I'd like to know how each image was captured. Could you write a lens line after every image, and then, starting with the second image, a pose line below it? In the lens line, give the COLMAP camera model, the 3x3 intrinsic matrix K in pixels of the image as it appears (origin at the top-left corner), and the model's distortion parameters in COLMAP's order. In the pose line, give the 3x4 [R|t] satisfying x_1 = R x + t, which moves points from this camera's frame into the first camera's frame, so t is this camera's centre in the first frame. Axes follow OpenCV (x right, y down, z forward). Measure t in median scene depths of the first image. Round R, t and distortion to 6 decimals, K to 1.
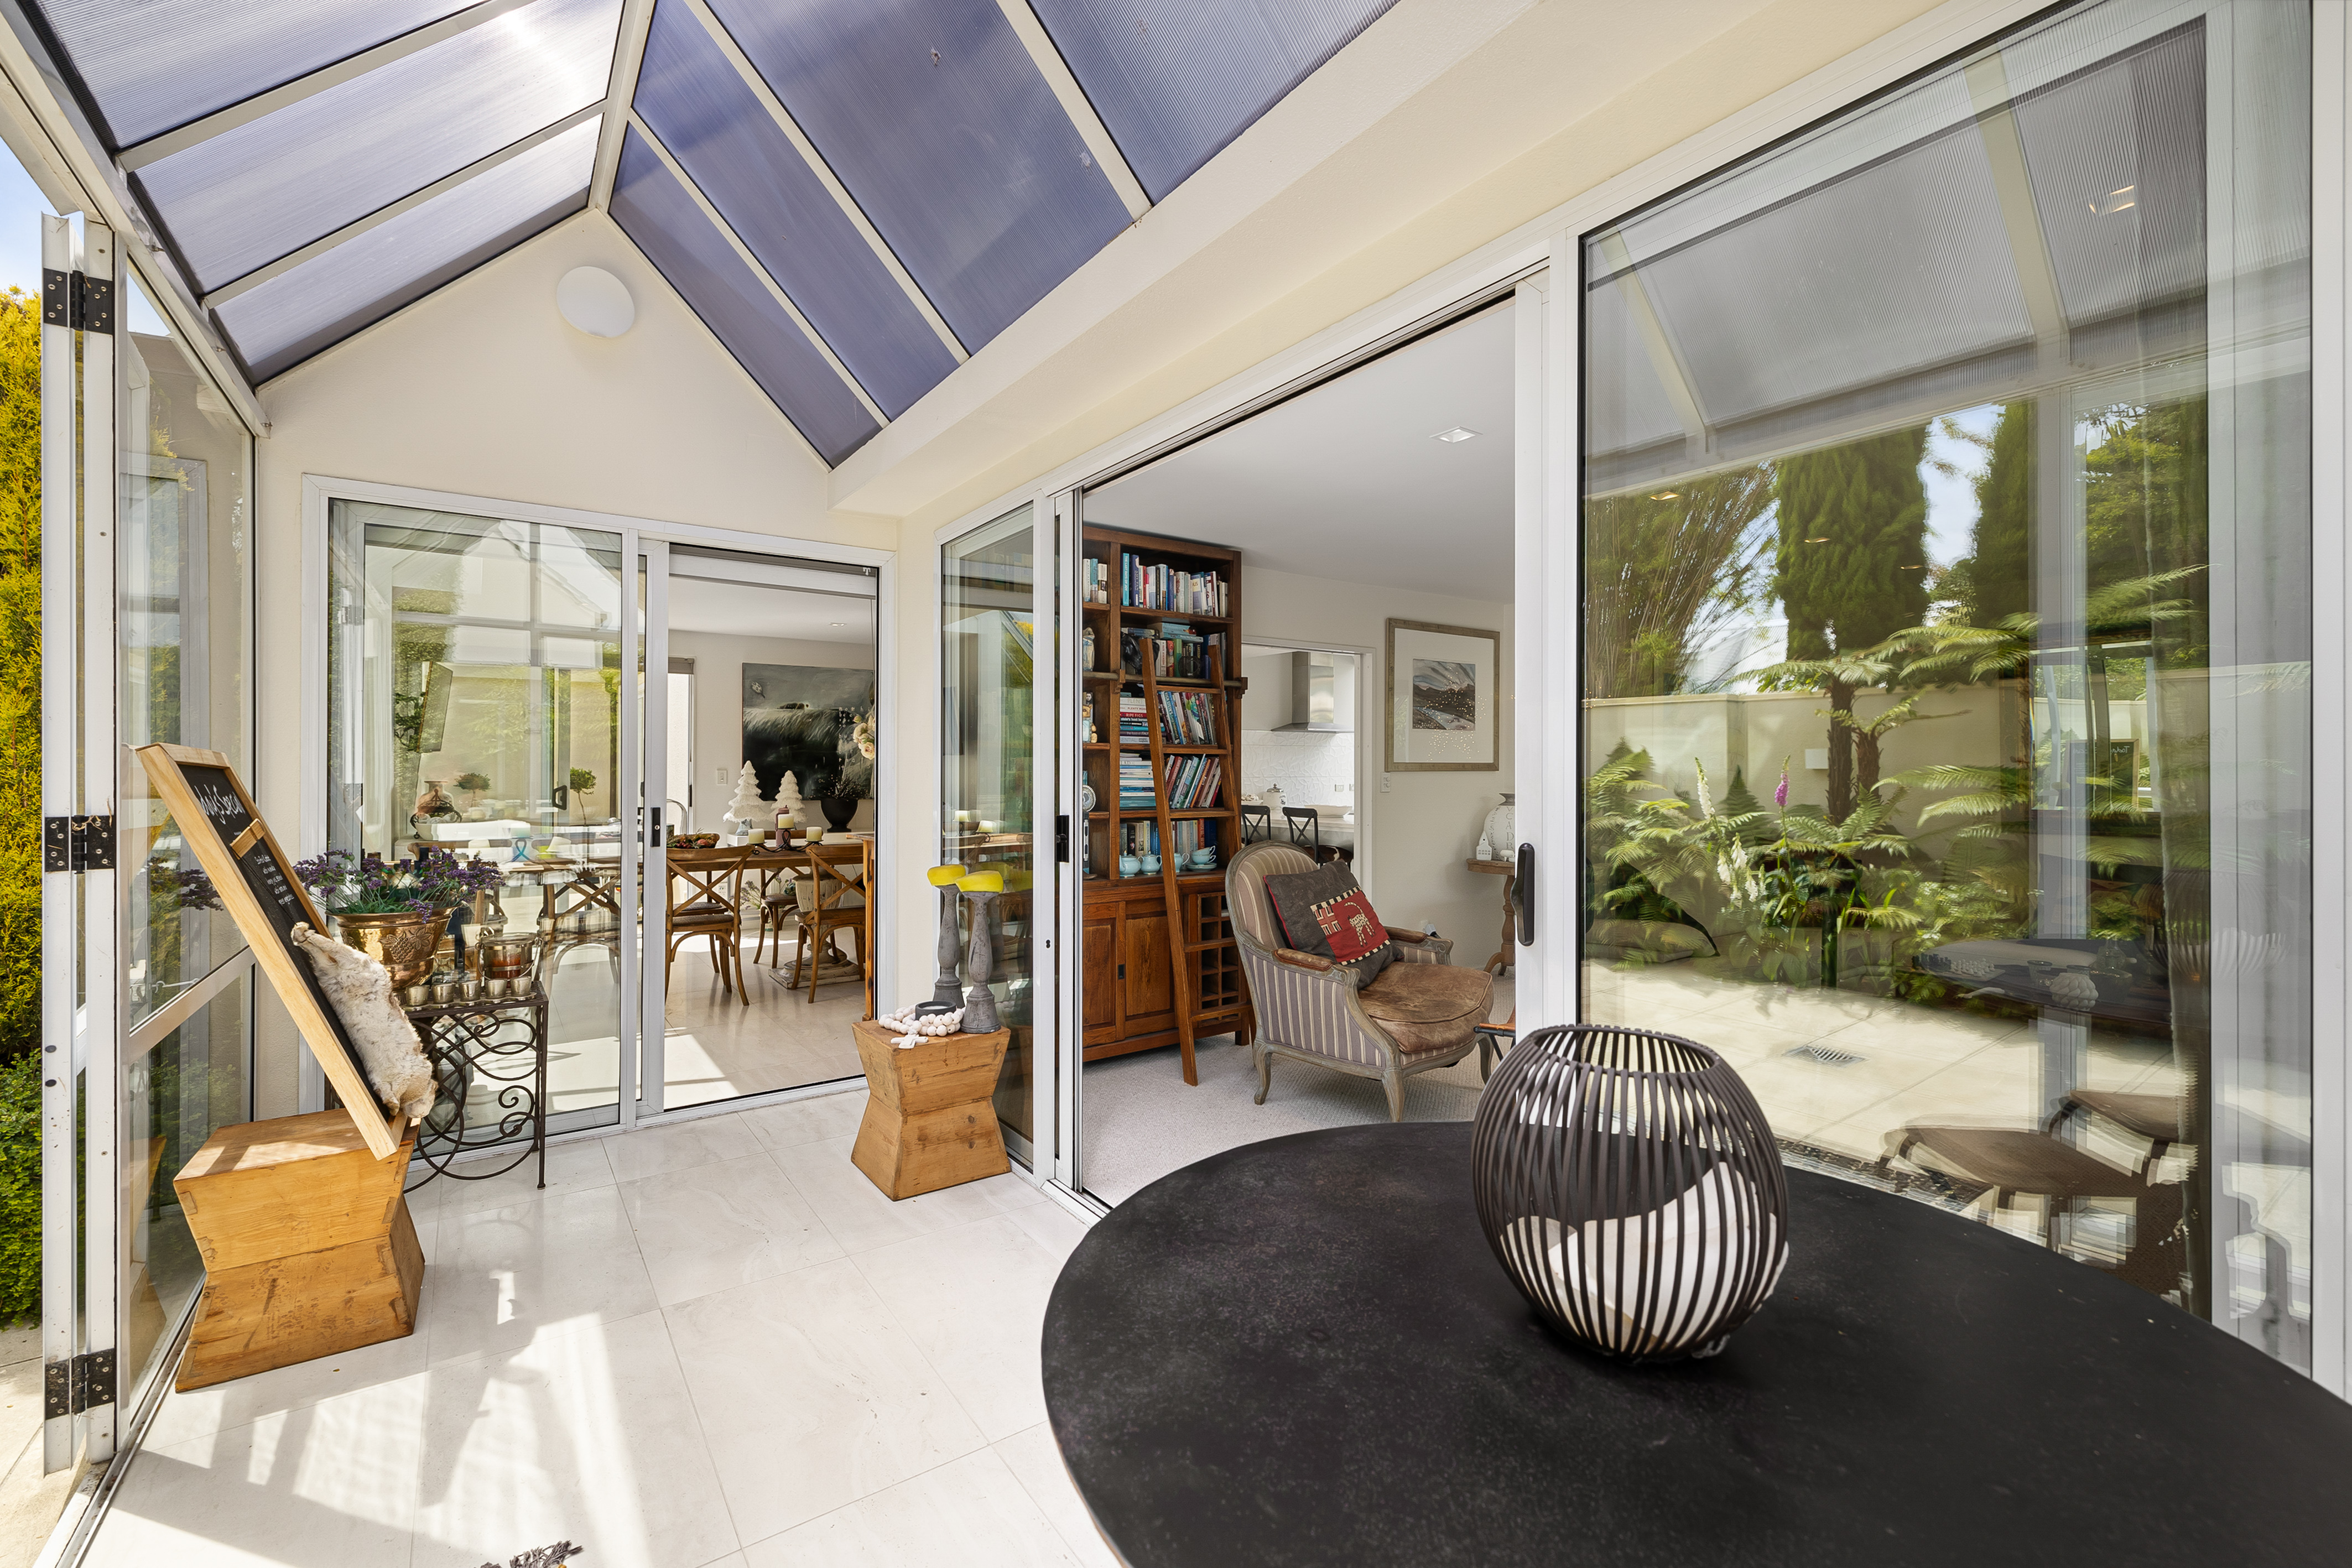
lens RADIAL K [[992.2, 0, 1172.6], [0, 992.2, 779.4], [0, 0, 1]] dist [-0.000865, -0.000222]
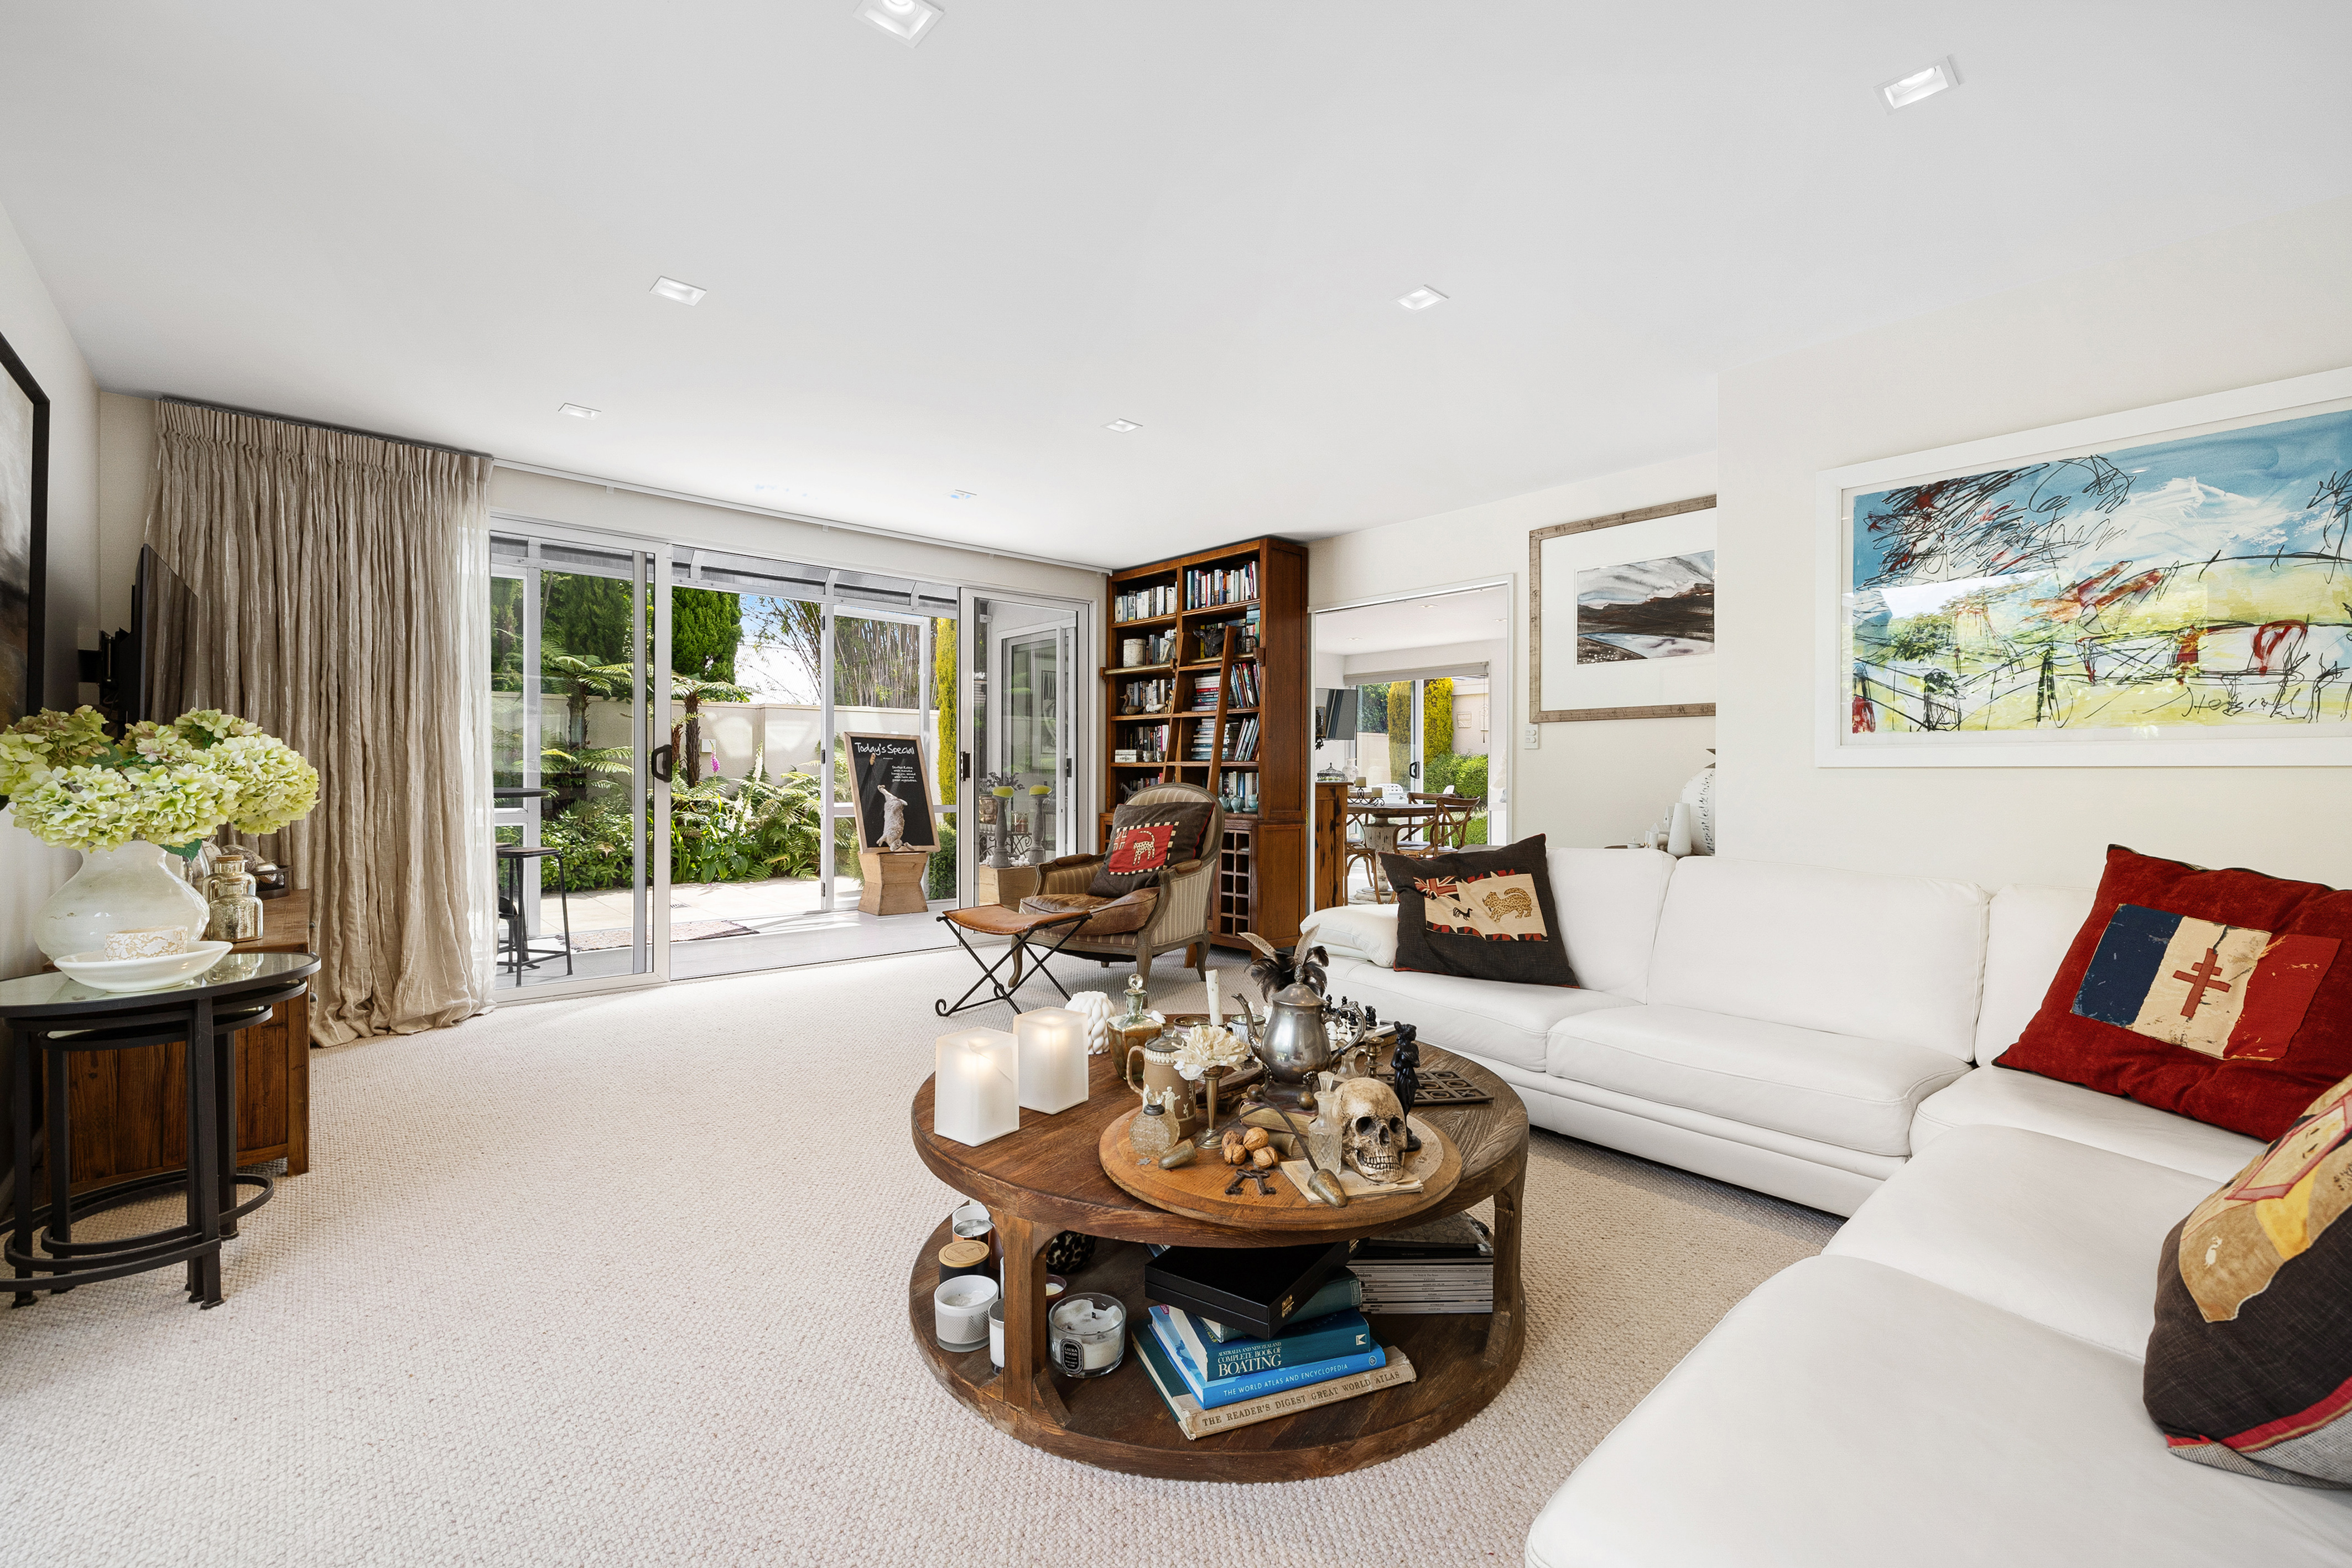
lens RADIAL K [[992.2, 0, 1184.1], [0, 992.2, 774.4], [0, 0, 1]] dist [-0.000865, -0.000222]
pose [[0.112850, 0.001891, -0.993610, 1.196052], [-0.013722, 0.999906, 0.000345, 0.045235], [0.993517, 0.013595, 0.112865, 0.773264]]
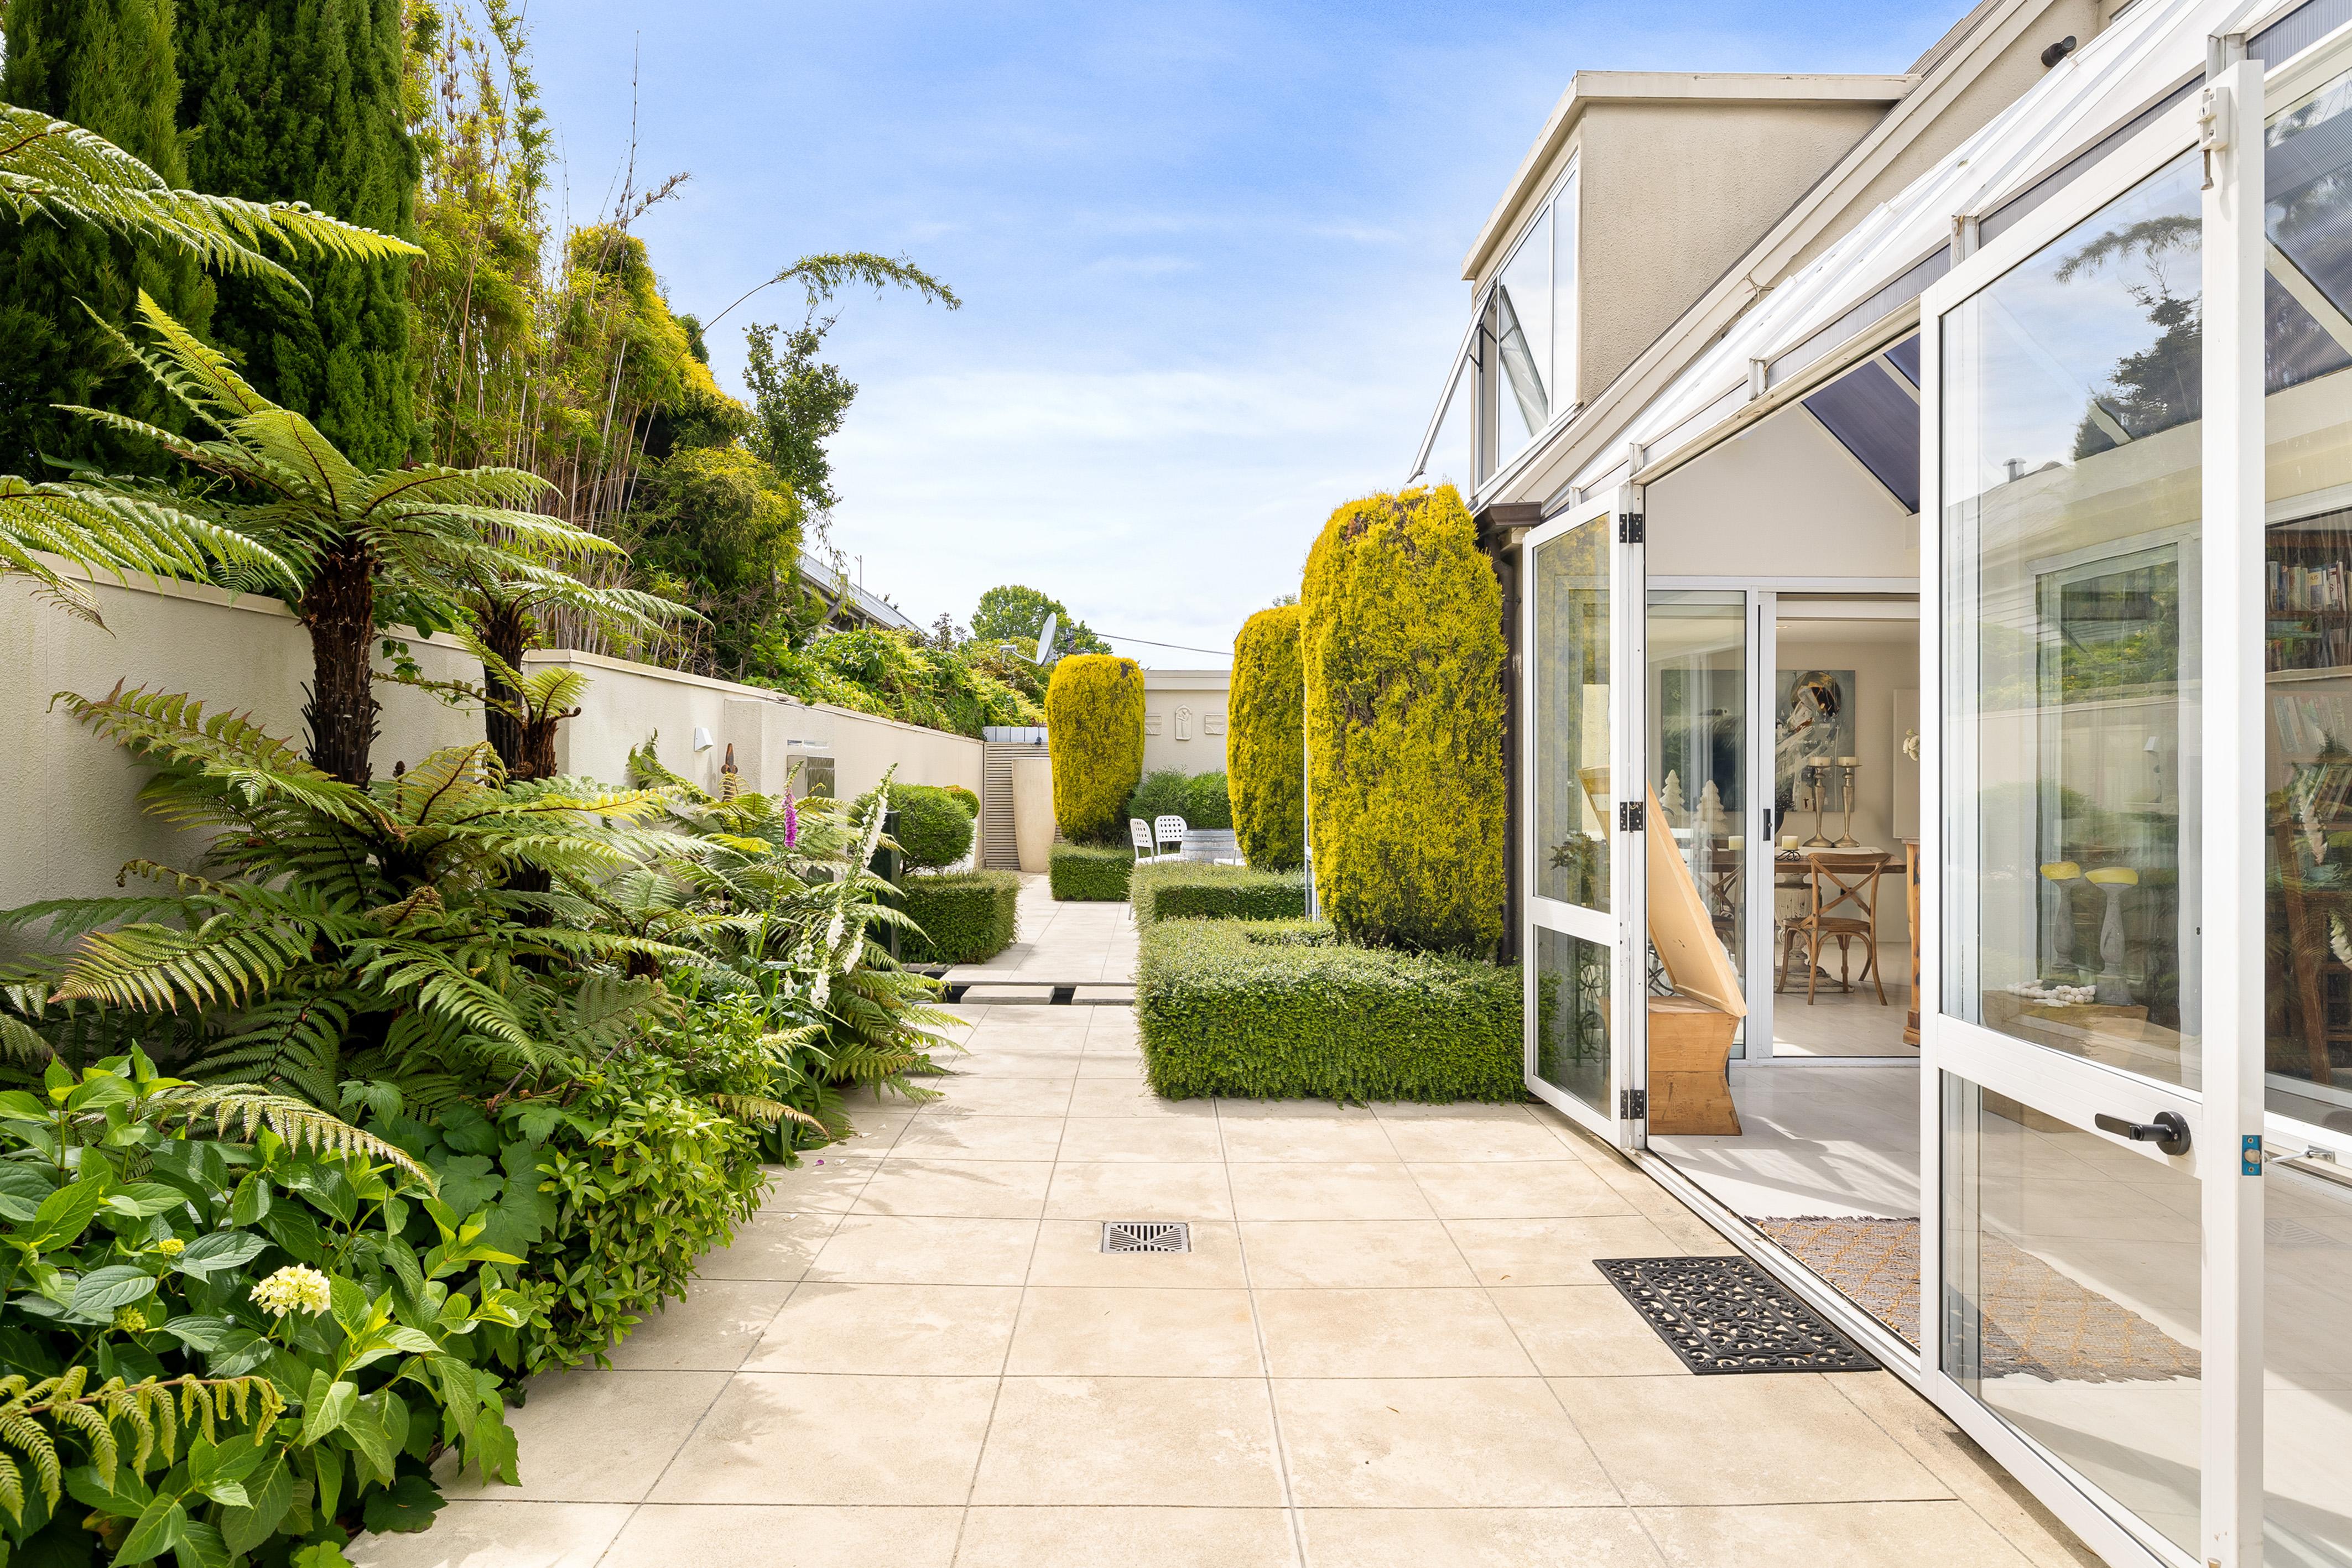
lens RADIAL K [[1318.9, 0, 1173.5], [0, 1318.9, 773.7], [0, 0, 1]] dist [-0.001410, -0.000464]
pose [[0.823223, -0.001059, -0.567717, -0.152553], [-0.007699, 0.999885, -0.013029, 0.009882], [0.567665, 0.015096, 0.823121, -0.596543]]
